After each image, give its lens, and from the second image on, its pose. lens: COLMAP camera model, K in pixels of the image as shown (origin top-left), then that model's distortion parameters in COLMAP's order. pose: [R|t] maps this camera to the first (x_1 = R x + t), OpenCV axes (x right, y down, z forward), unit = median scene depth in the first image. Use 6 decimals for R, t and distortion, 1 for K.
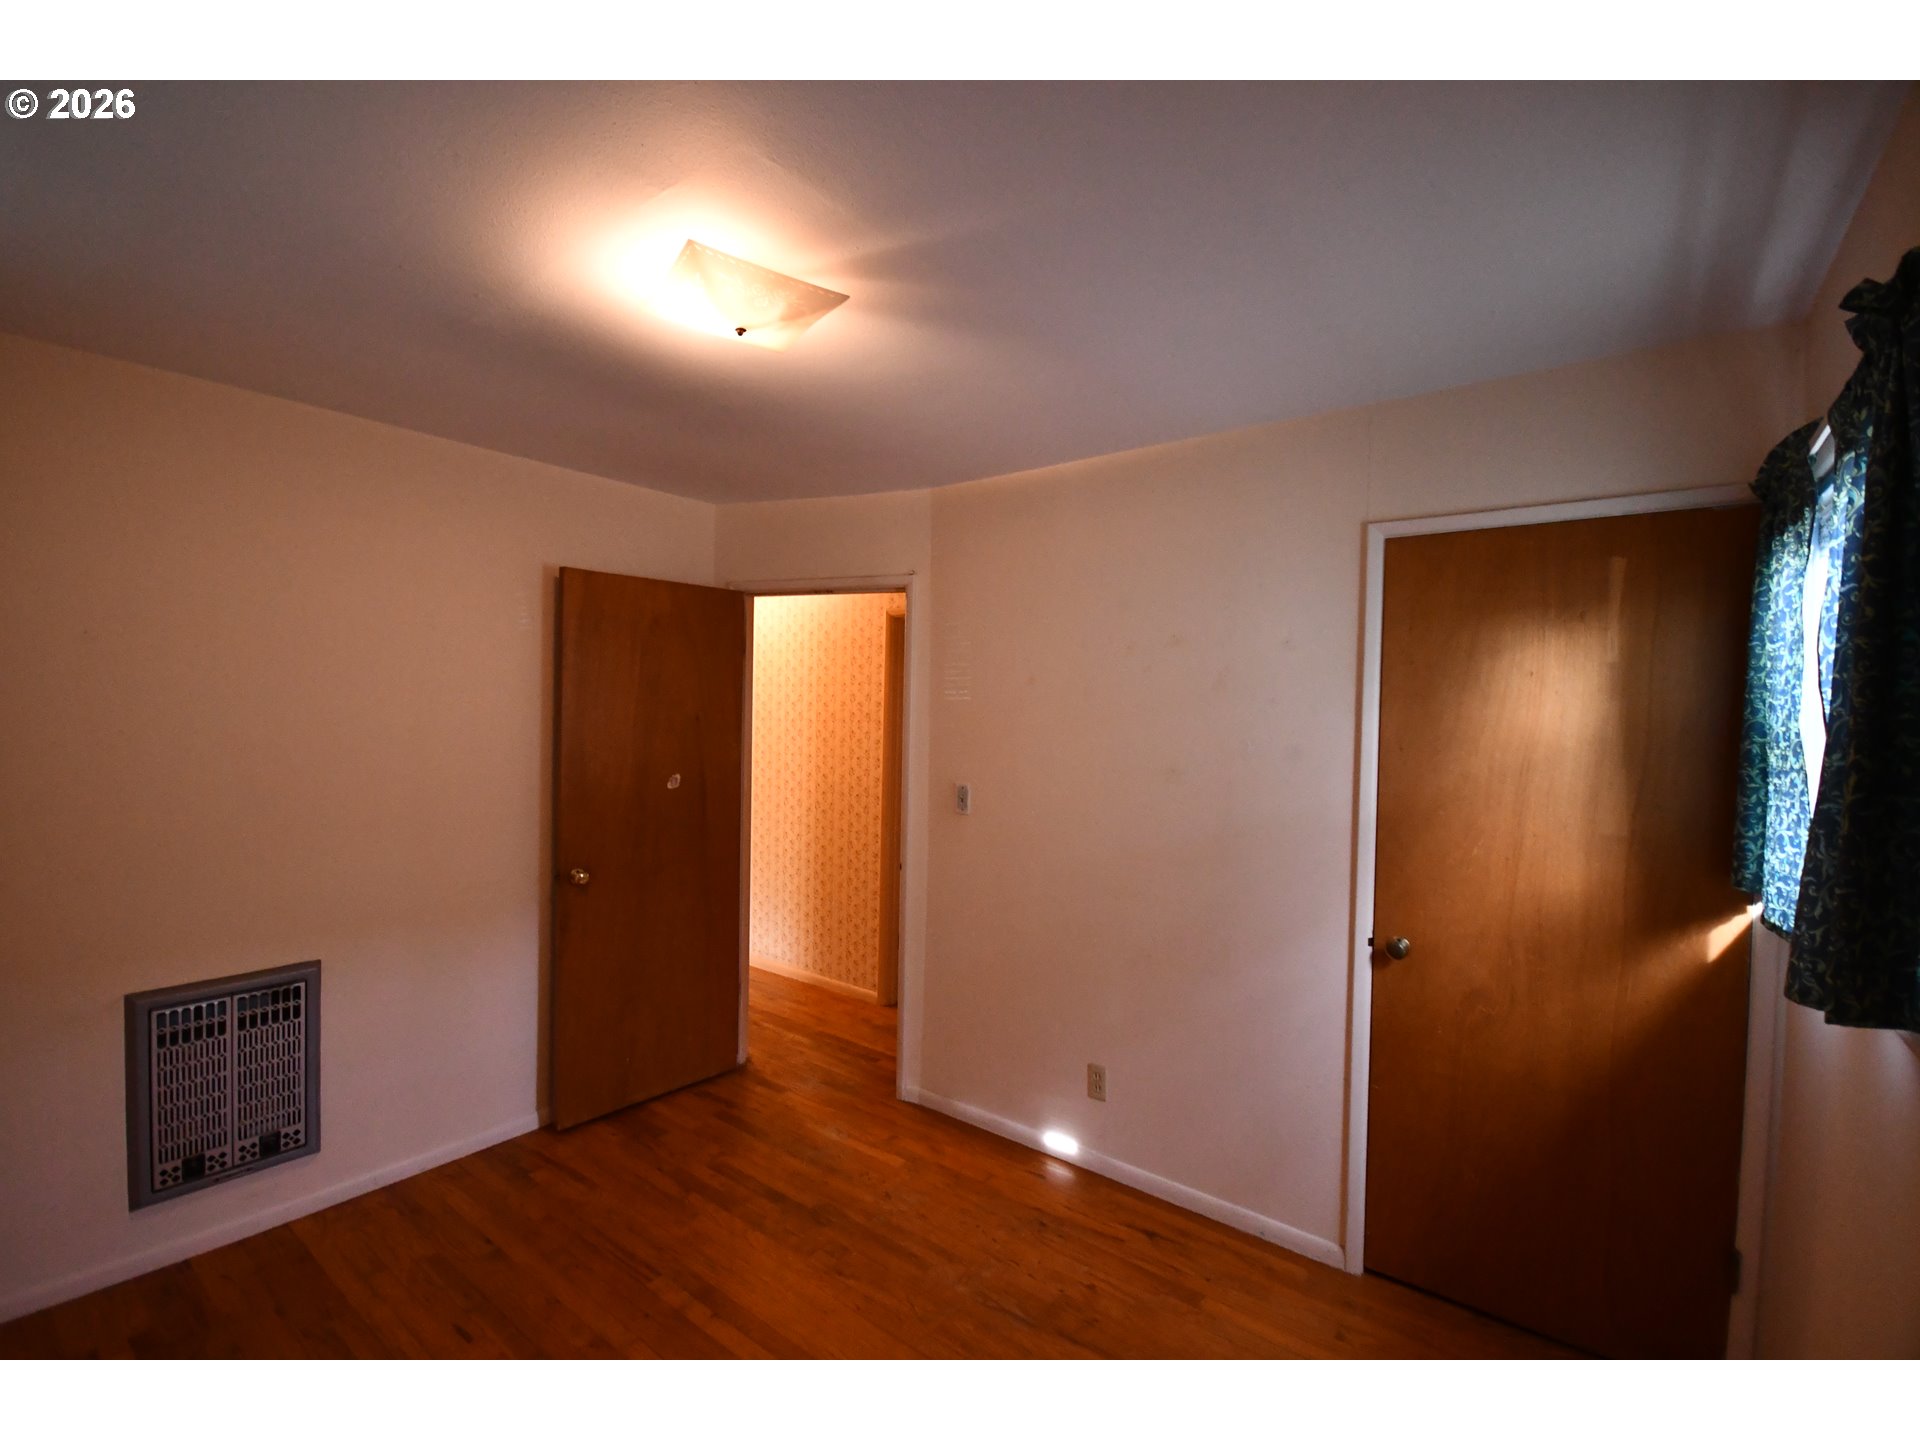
lens RADIAL K [[851.3, 0, 961.1], [0, 851.3, 719.6], [0, 0, 1]] dist [-0.007275, -0.000113]
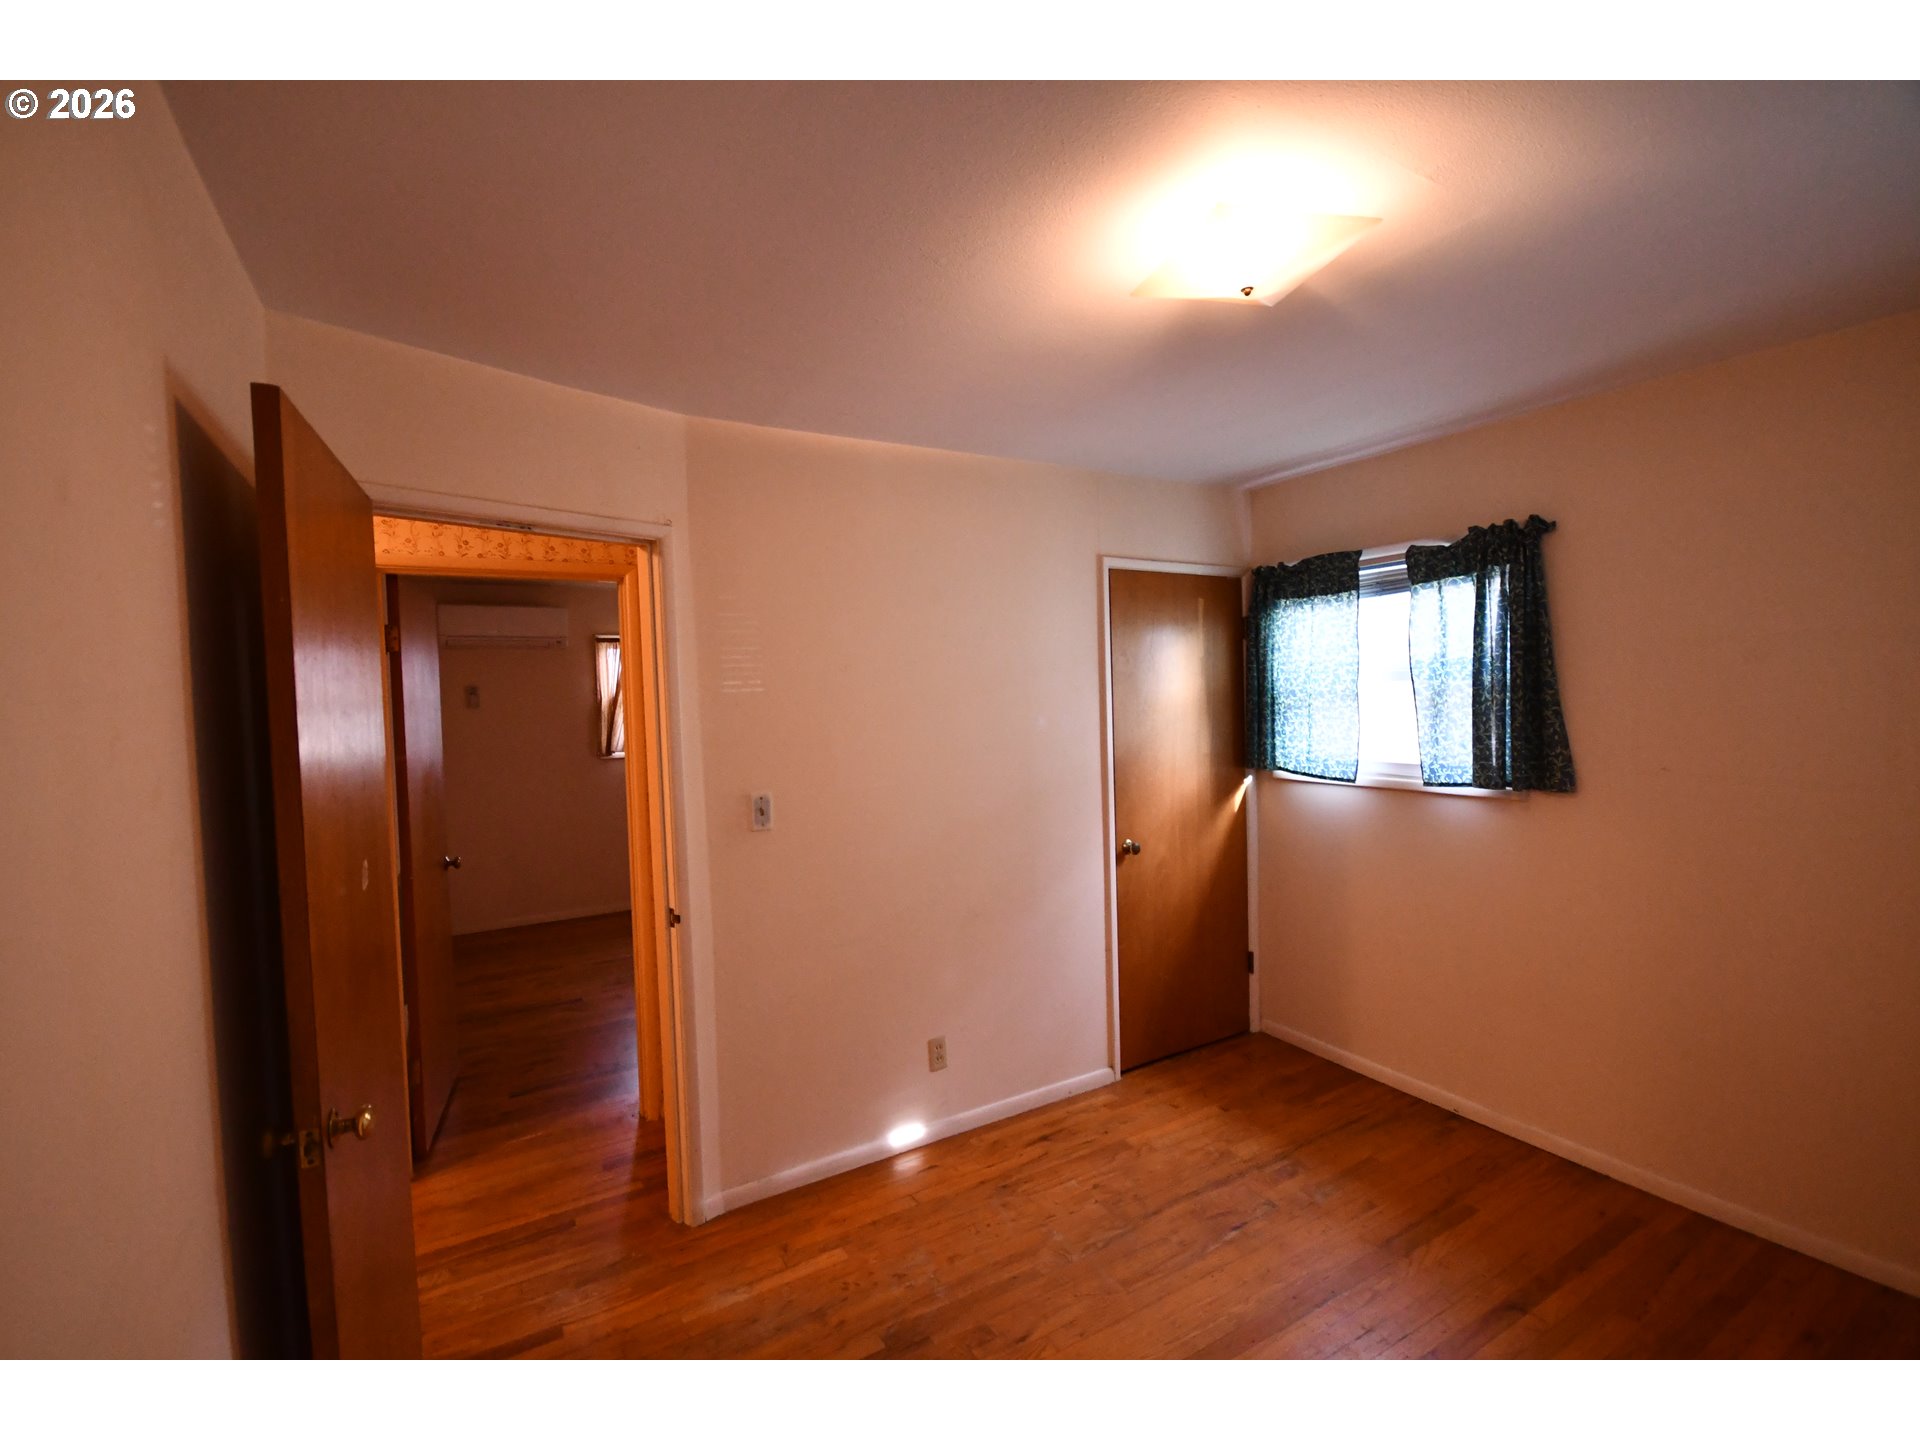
lens RADIAL K [[851.3, 0, 963.0], [0, 851.3, 710.2], [0, 0, 1]] dist [-0.007275, -0.000113]
pose [[0.361793, -0.053271, 0.930735, -0.774670], [0.039595, 0.998343, 0.041749, -0.035369], [-0.931417, 0.021748, 0.363302, 0.583593]]
